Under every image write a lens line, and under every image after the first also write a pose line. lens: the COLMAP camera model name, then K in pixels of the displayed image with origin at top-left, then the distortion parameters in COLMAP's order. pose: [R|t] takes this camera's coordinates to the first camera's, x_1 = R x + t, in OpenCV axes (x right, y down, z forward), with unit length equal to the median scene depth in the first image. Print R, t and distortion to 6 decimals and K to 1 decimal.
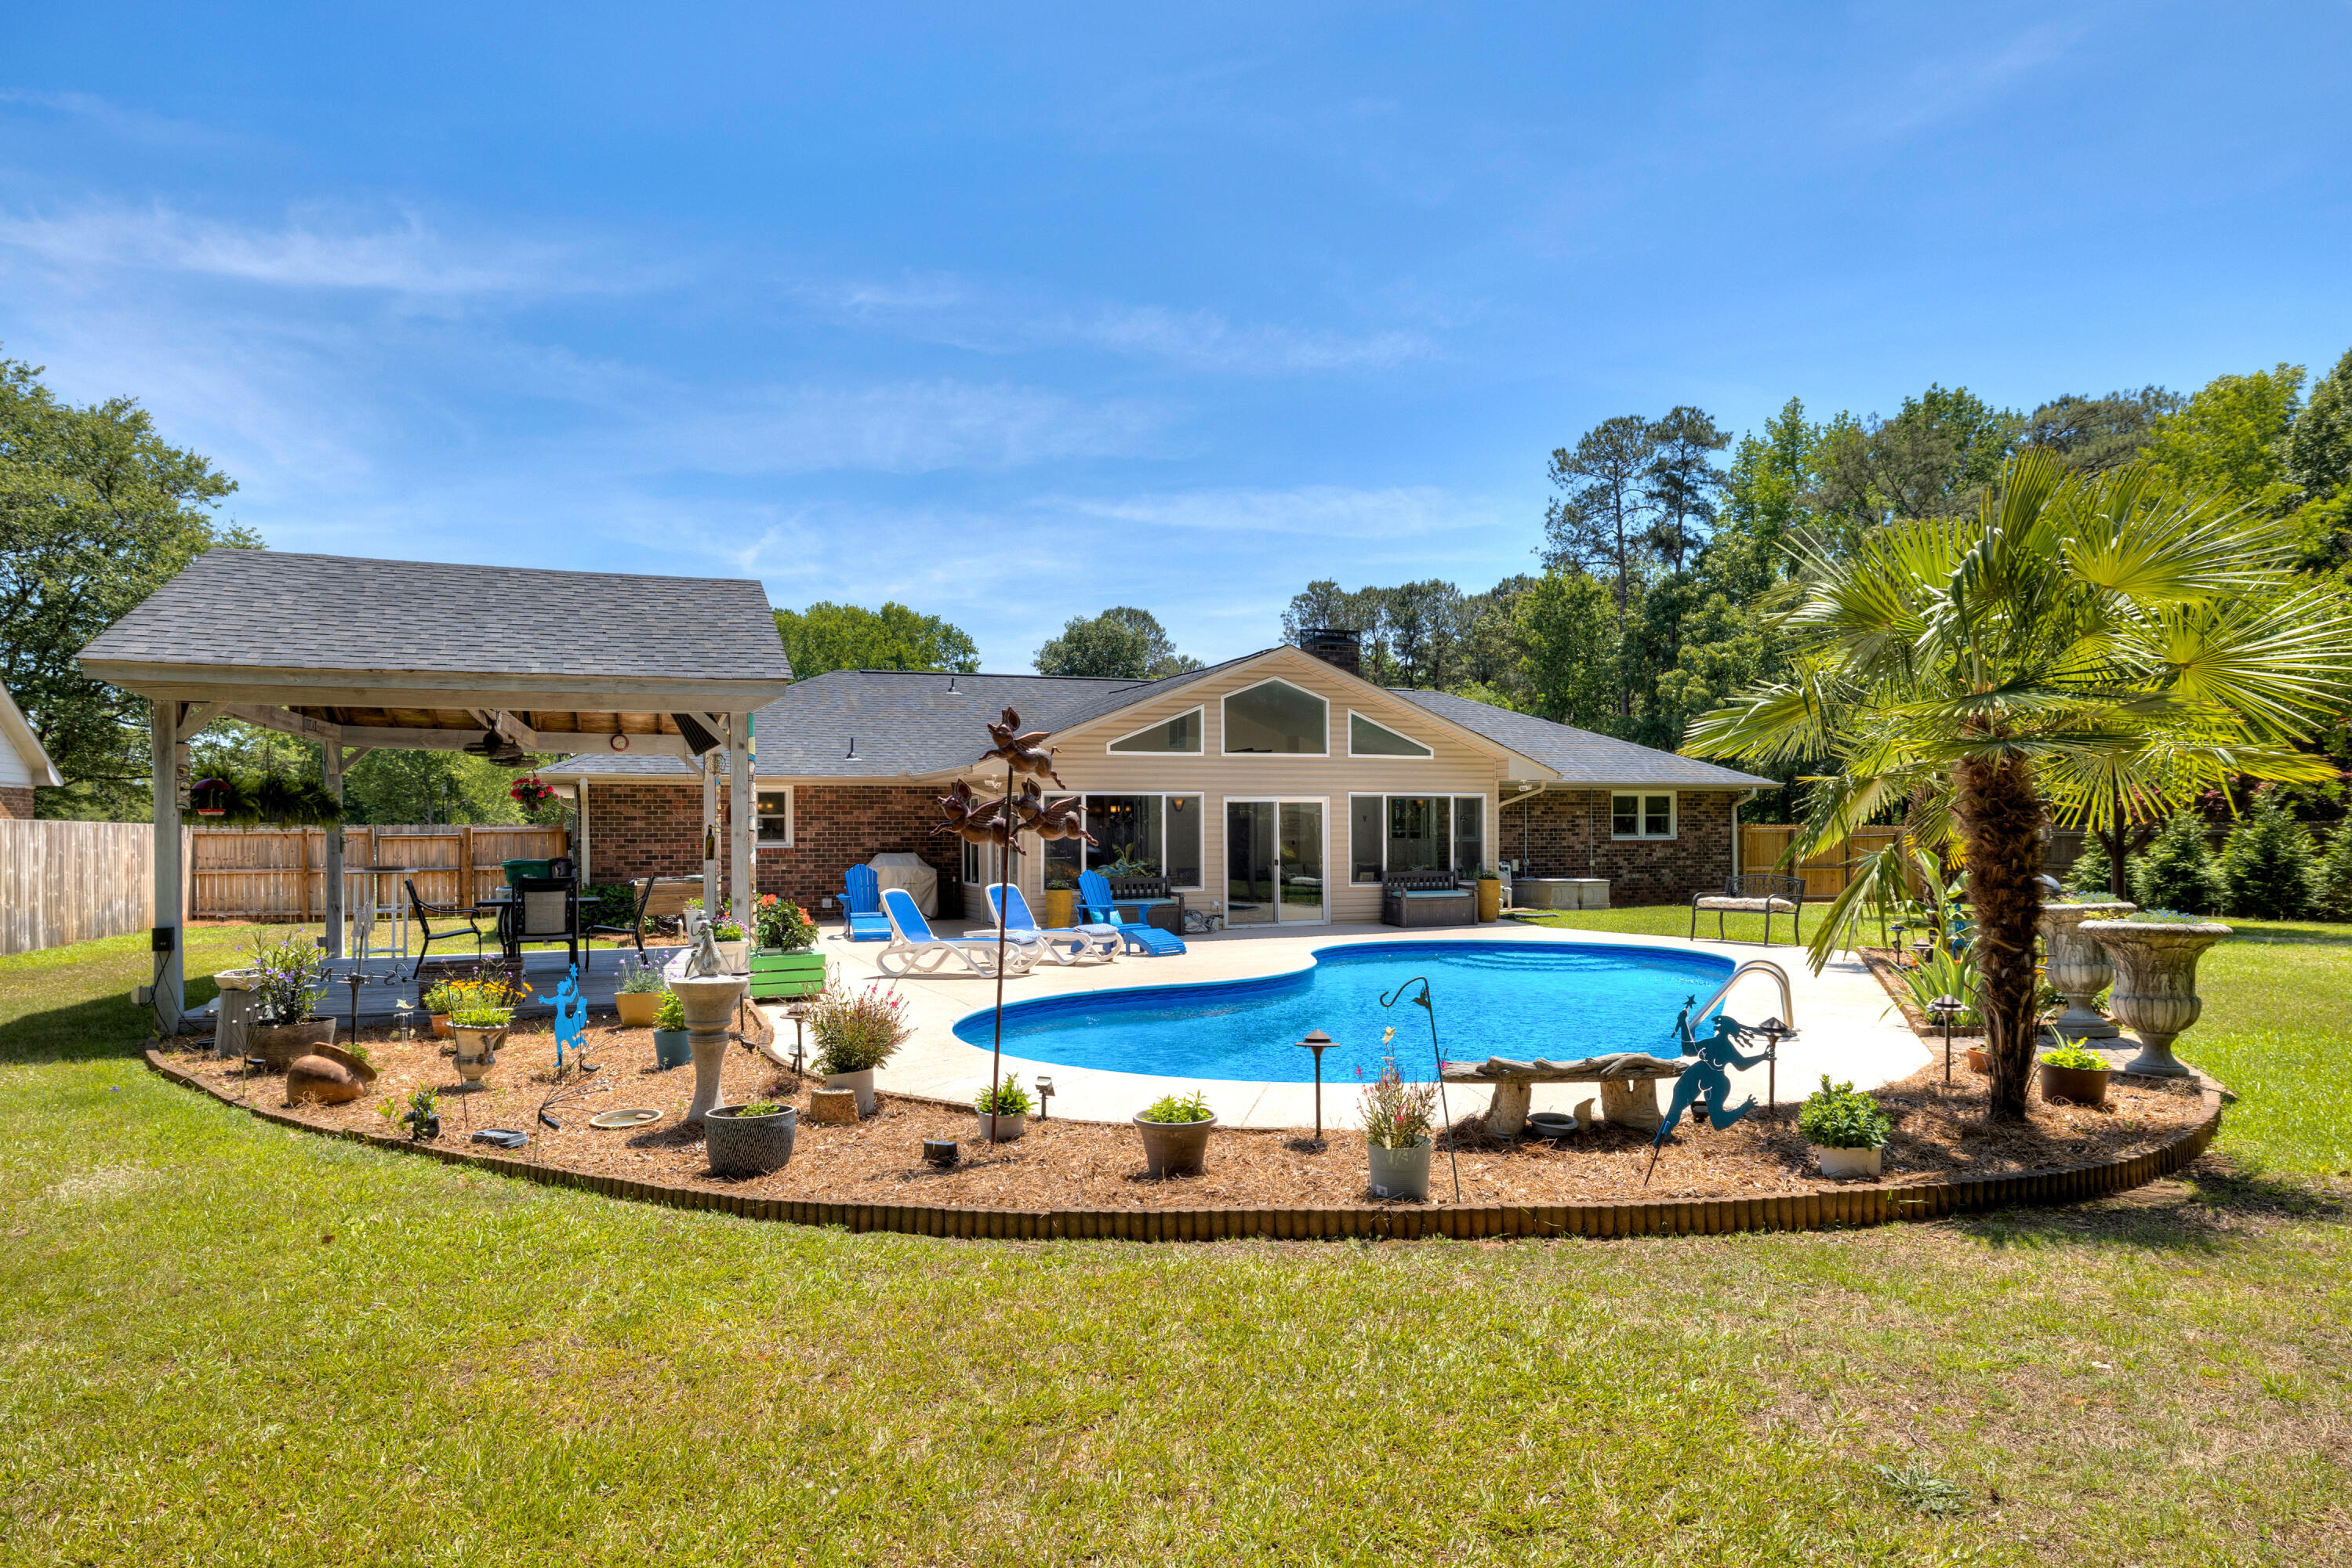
lens RADIAL K [[1378.5, 0, 1160.3], [0, 1378.5, 808.1], [0, 0, 1]] dist [0.003378, -0.003611]
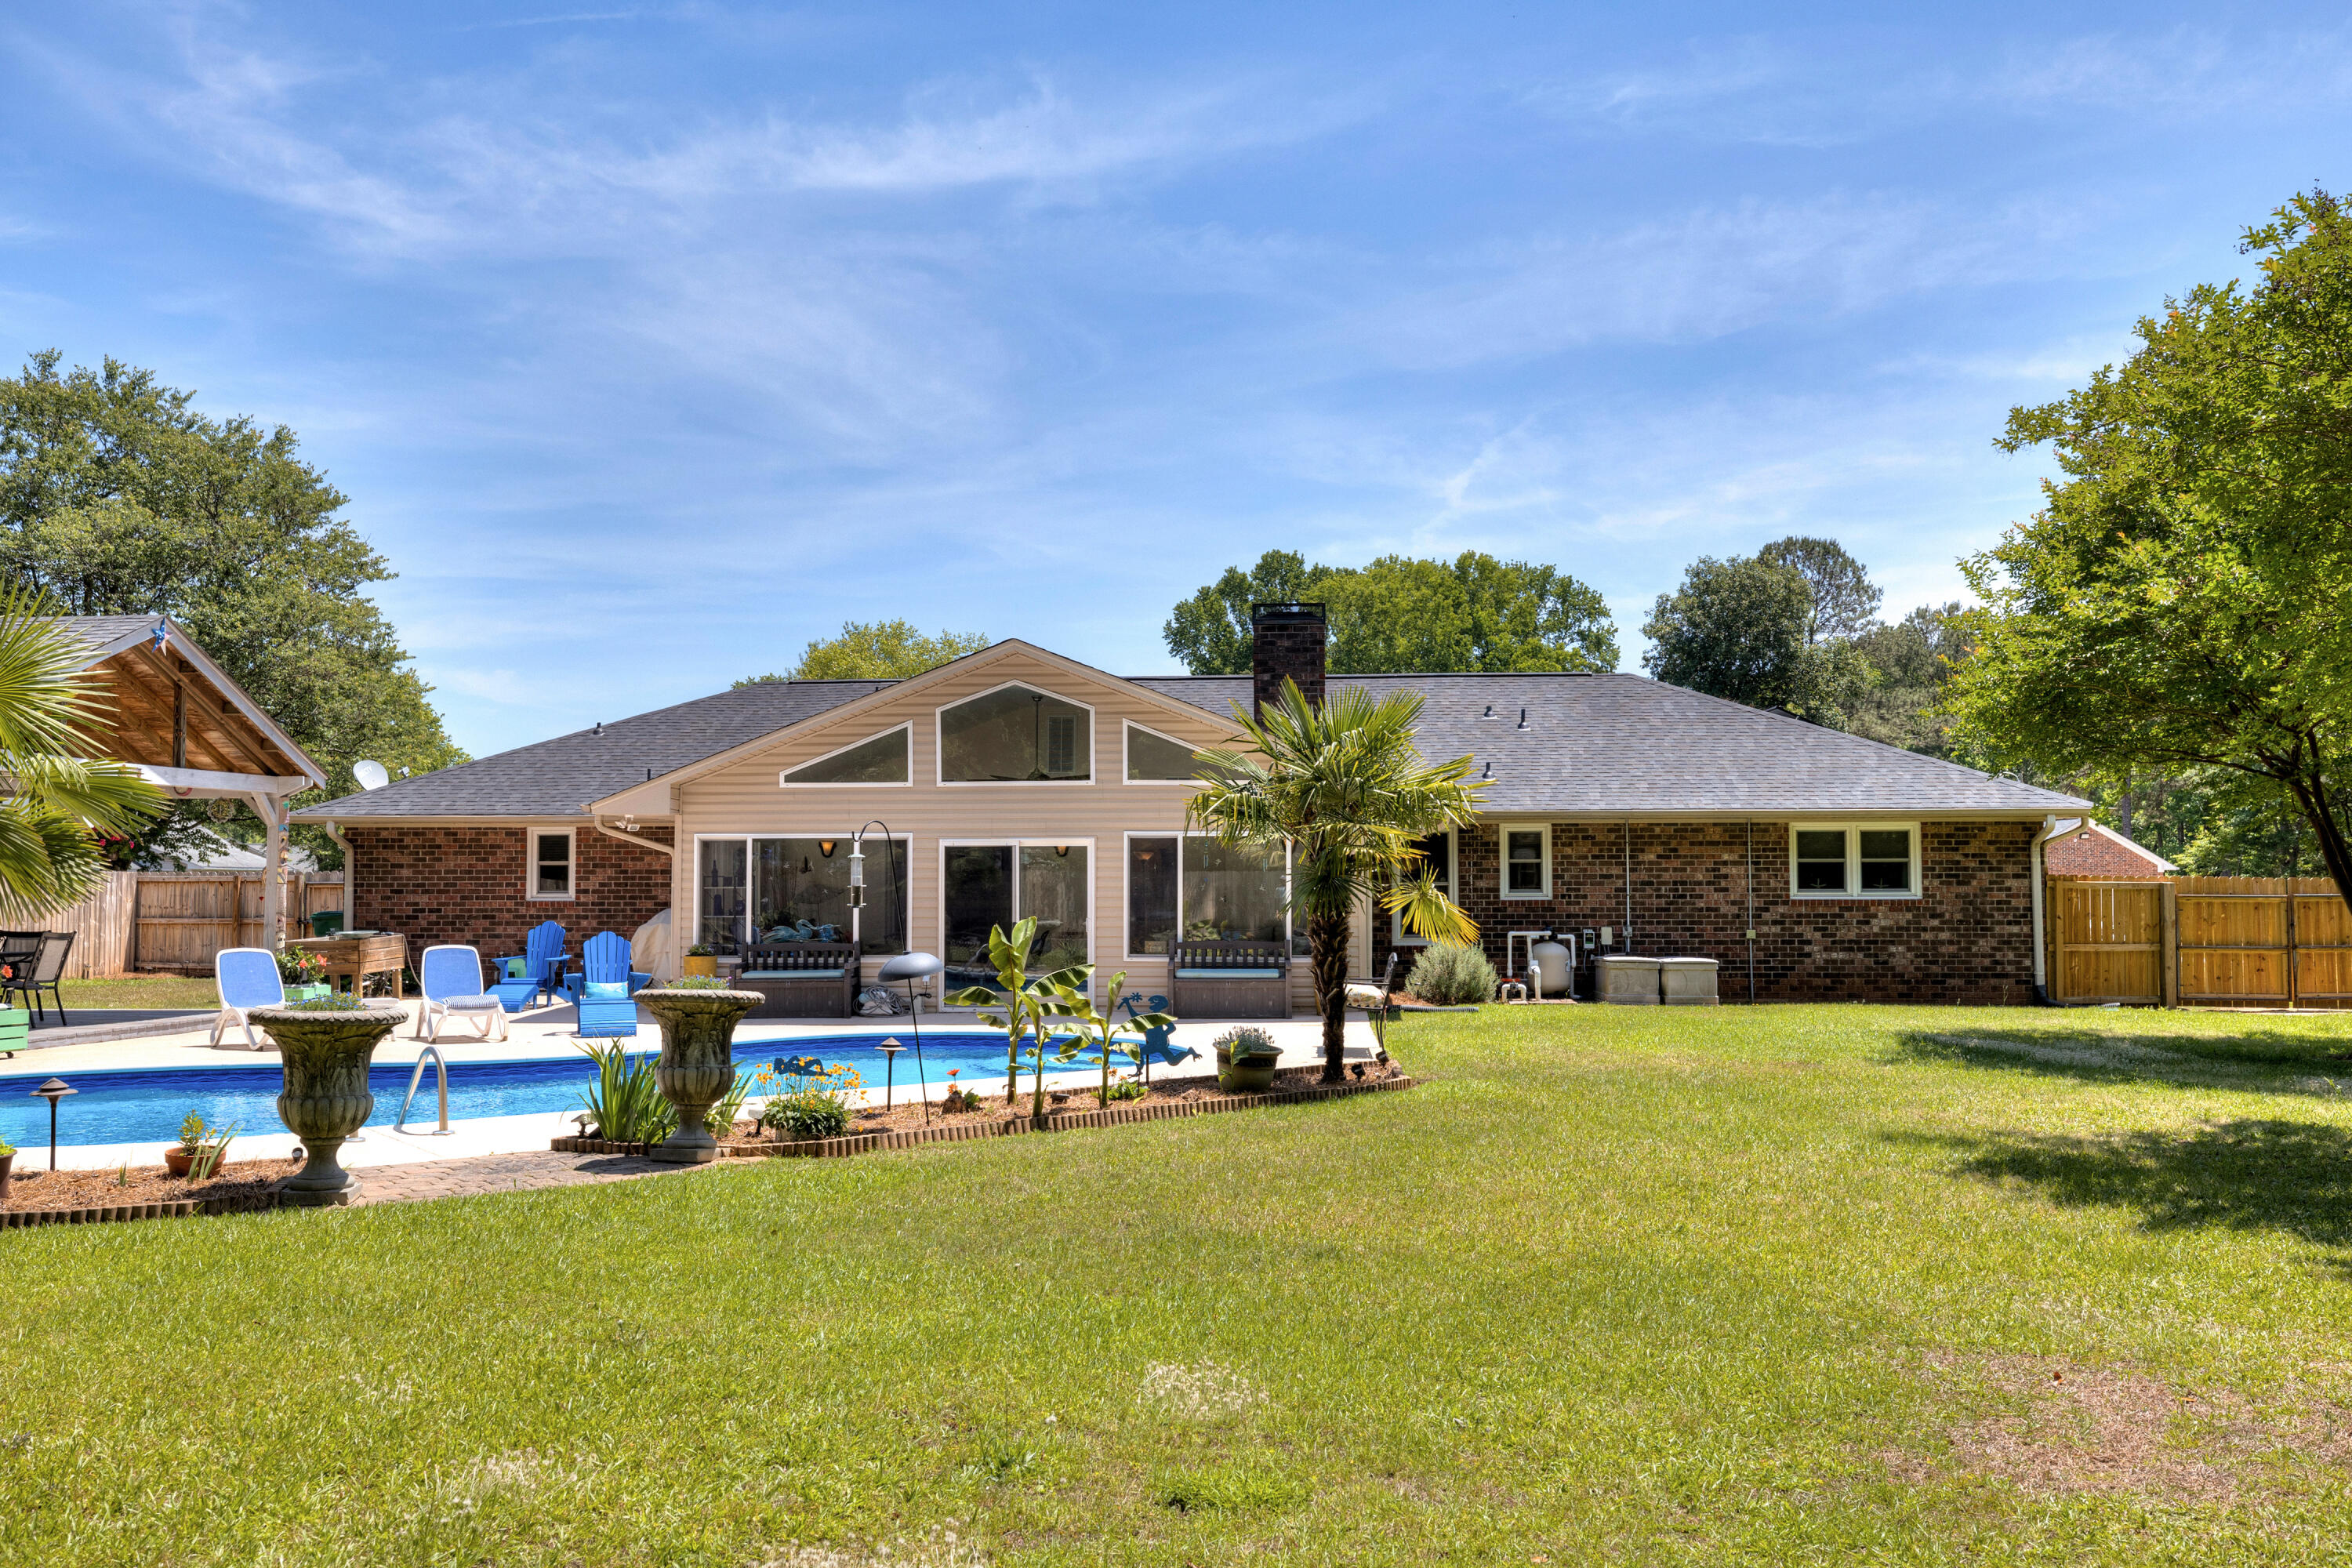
lens RADIAL K [[2048.4, 0, 1179.9], [0, 2048.4, 789.6], [0, 0, 1]] dist [-0.013754, -0.007174]
pose [[0.908392, -0.014702, -0.417861, 0.461628], [0.003563, 0.999617, -0.027426, -0.002853], [0.418104, 0.023425, 0.908097, 0.011361]]
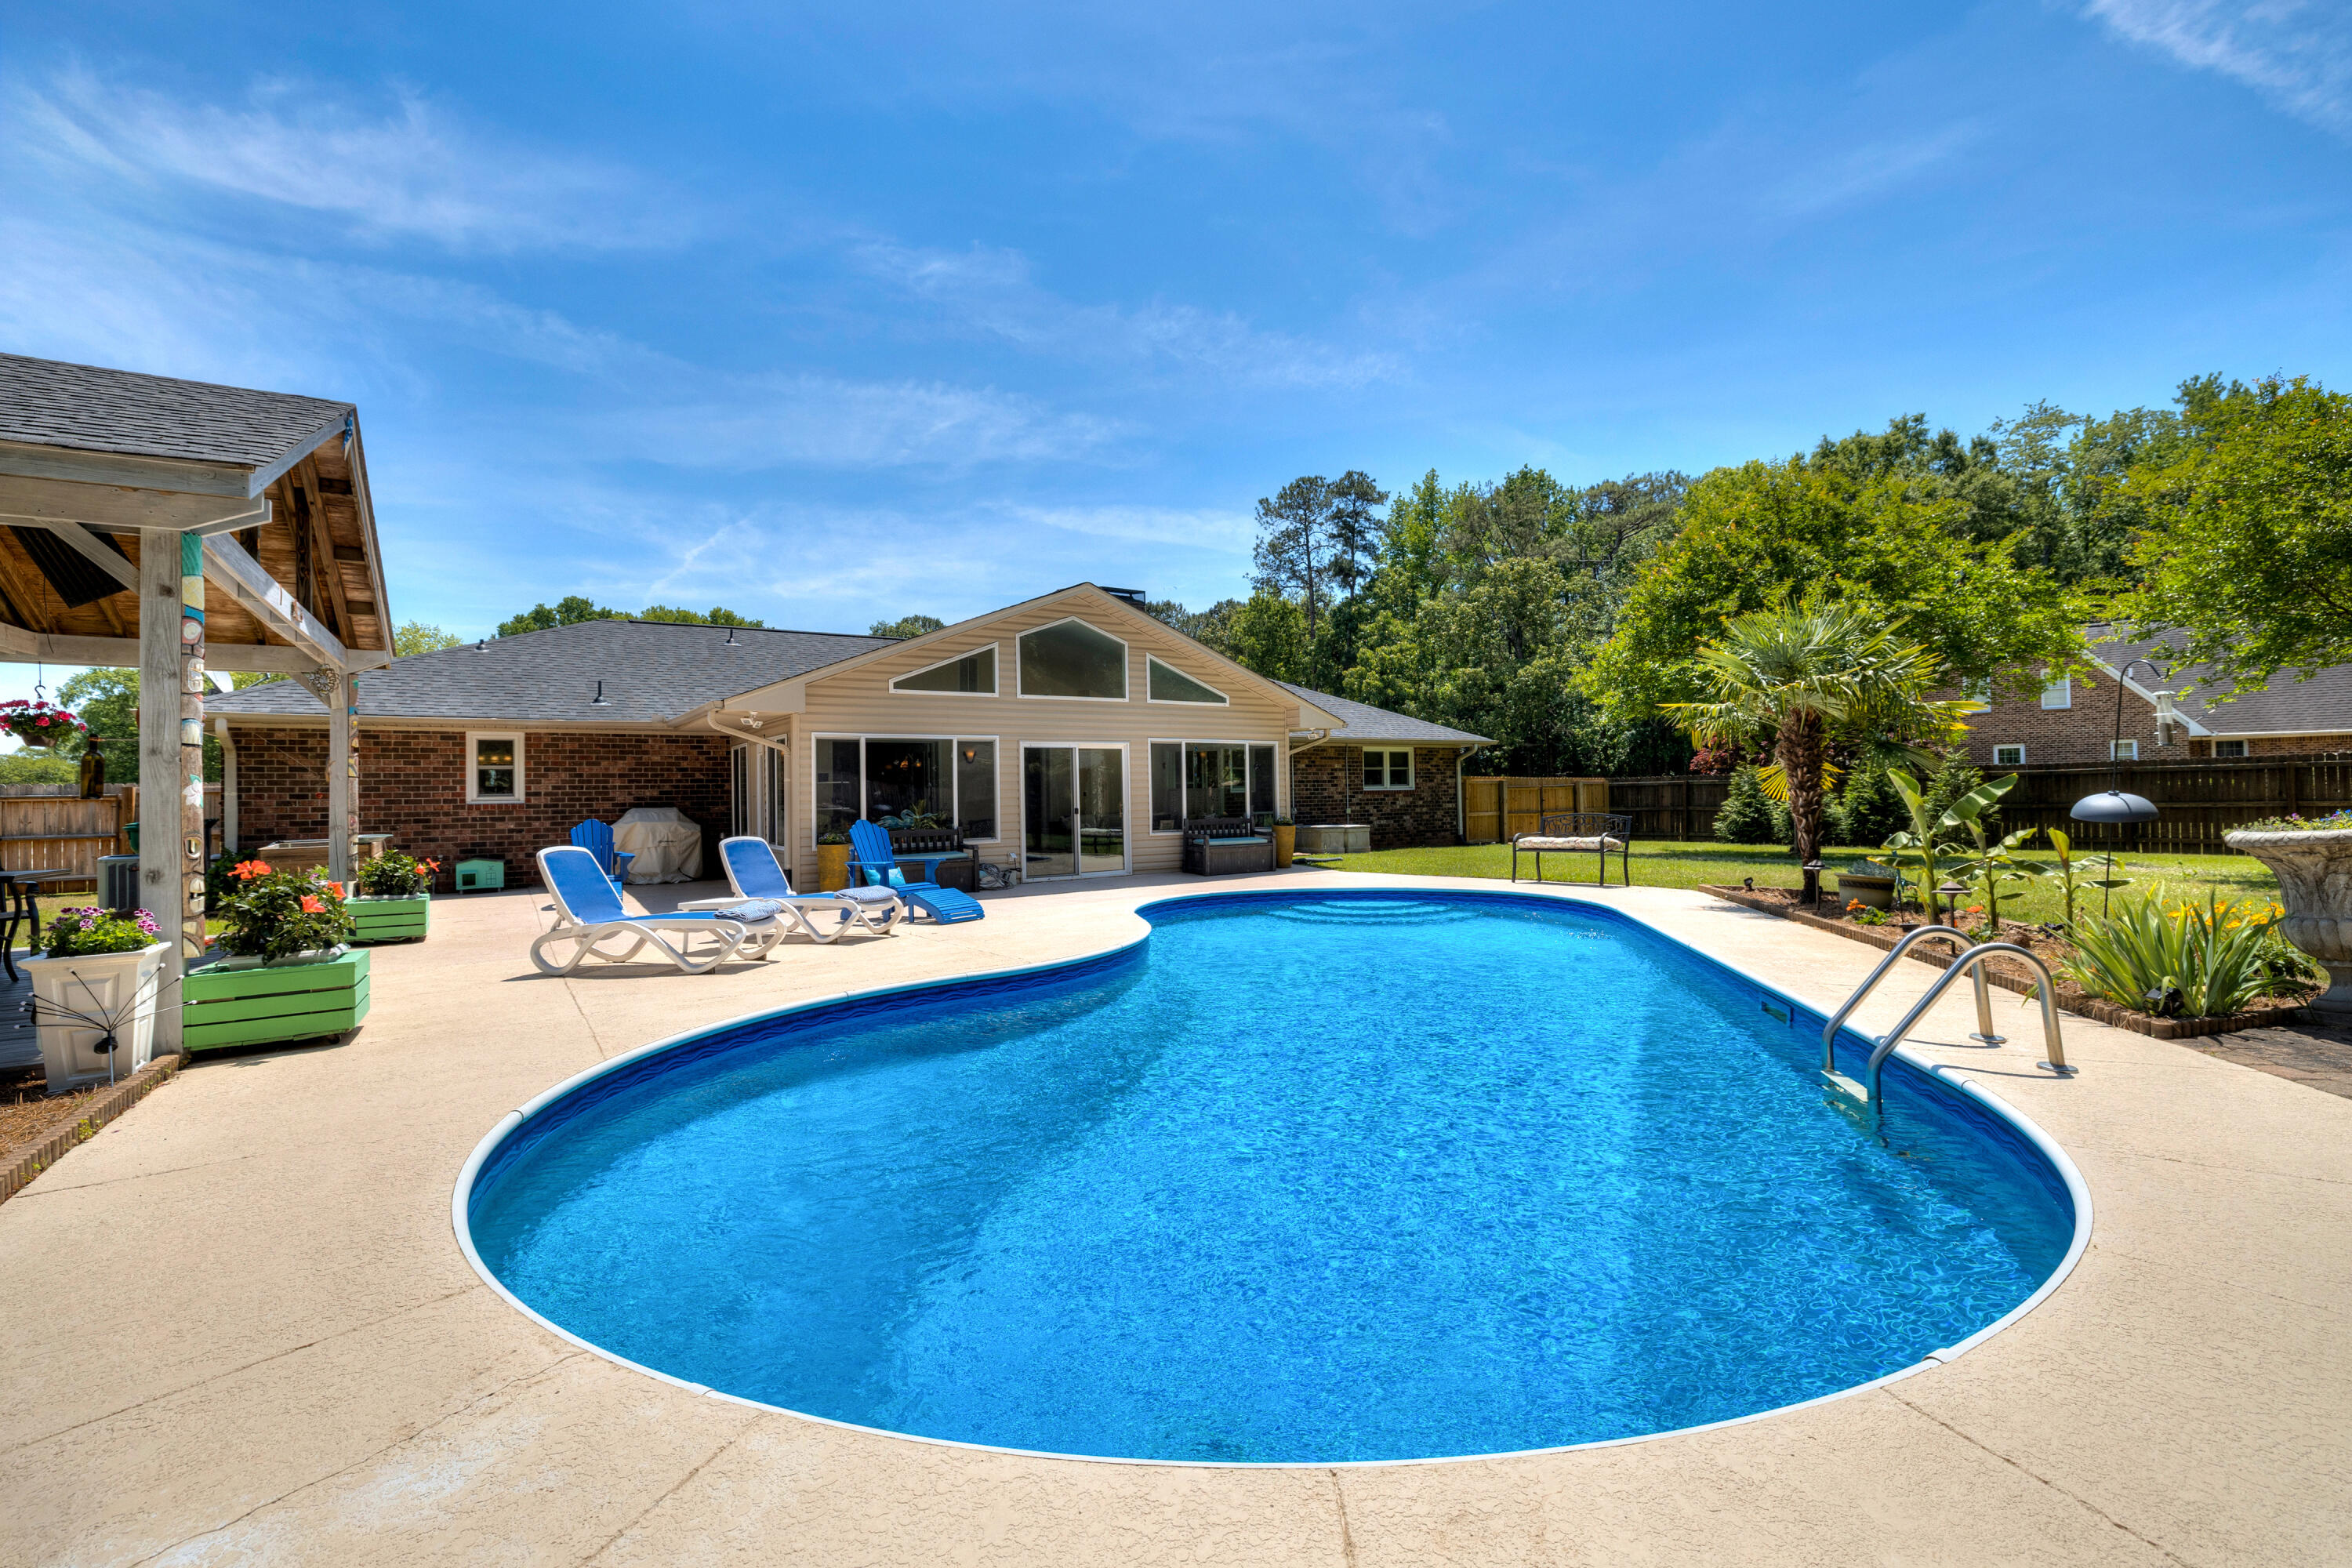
lens RADIAL K [[1036.4, 0, 1179.5], [0, 1036.4, 780.1], [0, 0, 1]] dist [-0.004816, -0.000306]
pose [[0.976621, -0.007616, 0.214836, 0.000282], [0.007805, 0.999970, -0.000033, 0.013373], [-0.214829, 0.001709, 0.976650, 0.206291]]
